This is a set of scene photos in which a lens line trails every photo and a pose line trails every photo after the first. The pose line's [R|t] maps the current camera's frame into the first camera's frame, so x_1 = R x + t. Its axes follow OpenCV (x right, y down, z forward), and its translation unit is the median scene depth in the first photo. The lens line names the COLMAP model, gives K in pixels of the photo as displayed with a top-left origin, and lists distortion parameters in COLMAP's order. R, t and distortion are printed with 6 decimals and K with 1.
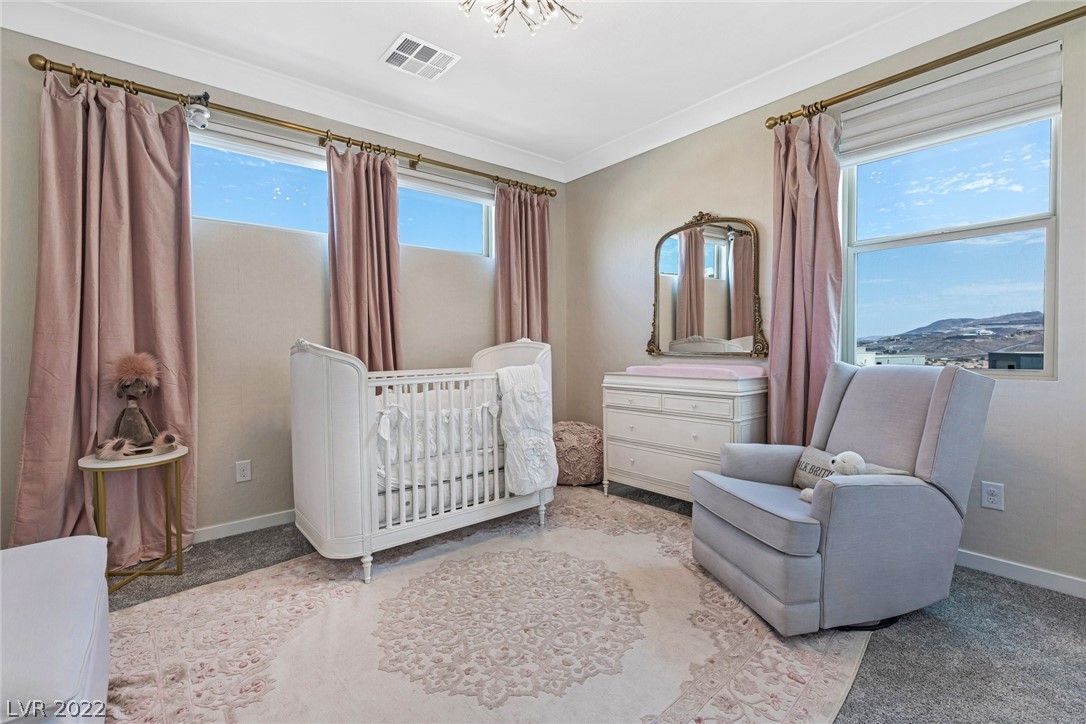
lens RADIAL K [[486.1, 0, 548.7], [0, 486.1, 356.9], [0, 0, 1]] dist [0.004913, 0.000433]
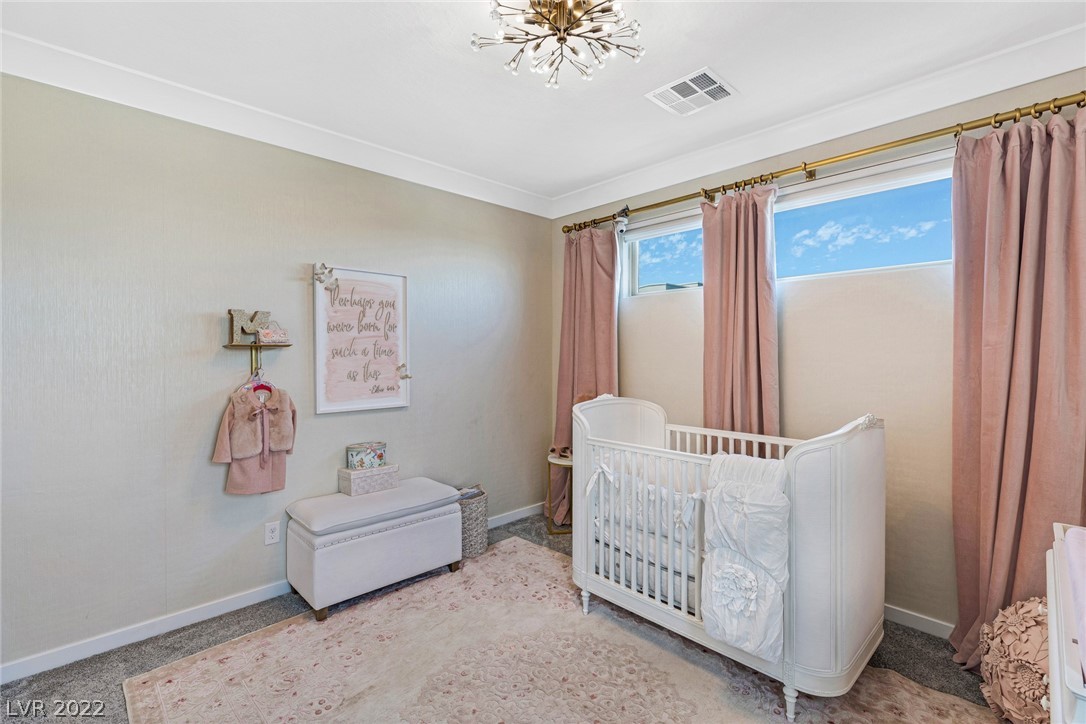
lens RADIAL K [[486.1, 0, 548.7], [0, 486.1, 356.9], [0, 0, 1]] dist [0.004913, 0.000433]
pose [[0.066262, 0.022381, -0.997551, 0.647511], [-0.019143, 0.999593, 0.021155, -0.143978], [0.997619, 0.017695, 0.066663, 0.703598]]
